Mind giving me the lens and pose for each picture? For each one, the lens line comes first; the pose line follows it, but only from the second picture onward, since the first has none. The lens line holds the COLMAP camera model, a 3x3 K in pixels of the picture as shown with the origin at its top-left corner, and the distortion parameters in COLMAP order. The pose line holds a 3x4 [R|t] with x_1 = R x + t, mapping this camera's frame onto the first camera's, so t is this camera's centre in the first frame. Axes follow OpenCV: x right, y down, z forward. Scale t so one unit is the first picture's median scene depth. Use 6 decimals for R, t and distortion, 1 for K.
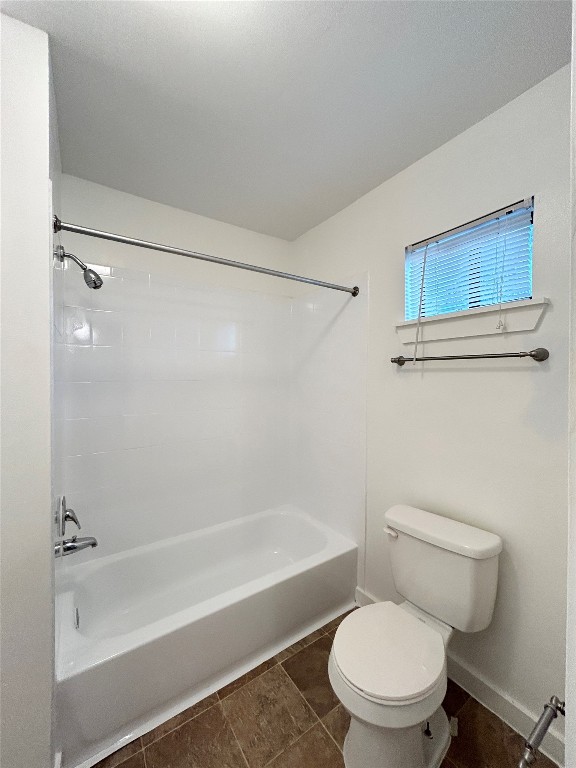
lens RADIAL K [[312.4, 0, 286.4], [0, 312.4, 384.5], [0, 0, 1]] dist [0.009148, 0.000040]
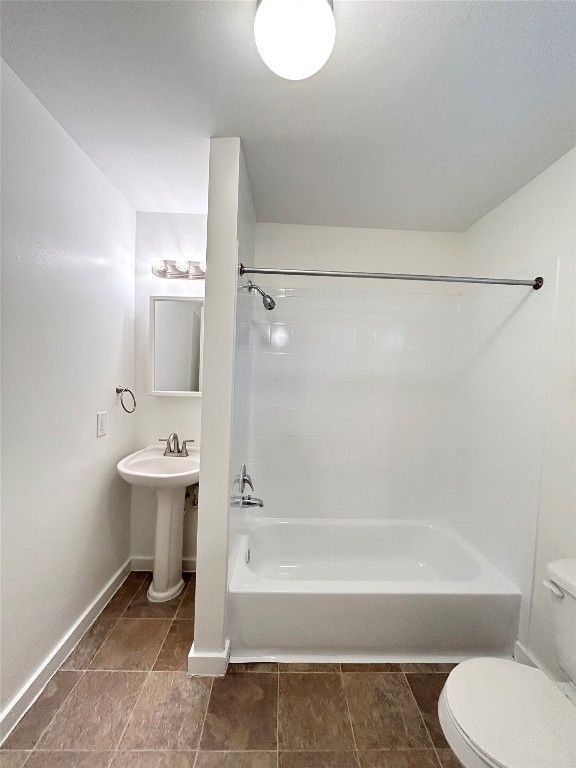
lens RADIAL K [[312.4, 0, 289.2], [0, 312.4, 383.6], [0, 0, 1]] dist [0.009148, 0.000040]
pose [[0.840770, 0.052777, -0.538814, 0.166973], [-0.043799, 0.998606, 0.029470, -0.044057], [0.539618, -0.001178, 0.841909, -0.038571]]
